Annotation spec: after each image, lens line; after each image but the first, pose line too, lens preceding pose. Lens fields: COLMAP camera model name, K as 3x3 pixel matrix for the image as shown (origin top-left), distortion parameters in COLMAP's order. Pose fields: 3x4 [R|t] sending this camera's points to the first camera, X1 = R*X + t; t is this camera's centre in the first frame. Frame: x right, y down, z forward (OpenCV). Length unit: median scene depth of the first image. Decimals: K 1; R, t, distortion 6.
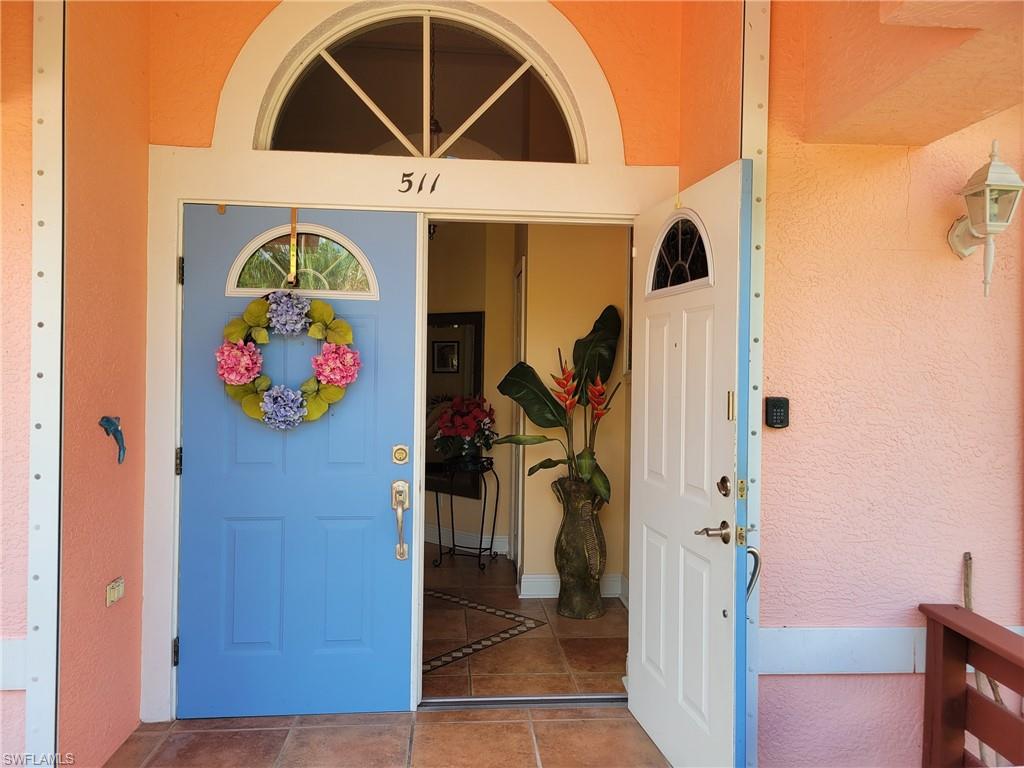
lens RADIAL K [[768.3, 0, 512.0], [0, 768.3, 385.1], [0, 0, 1]] dist [0.049944, -0.031957]
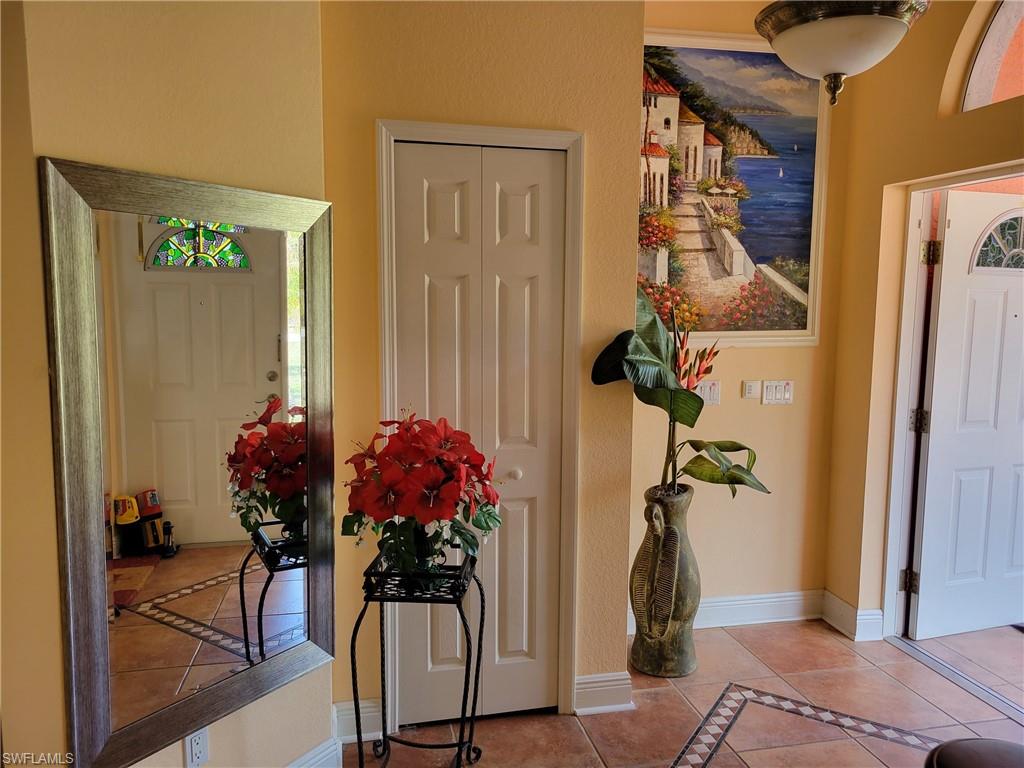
lens RADIAL K [[768.3, 0, 508.9], [0, 768.3, 385.0], [0, 0, 1]] dist [0.049944, -0.031957]
pose [[-0.145789, -0.133366, 0.980285, -0.628403], [0.007774, 0.990687, 0.135937, -0.079720], [-0.989285, 0.027439, -0.143395, 1.334729]]
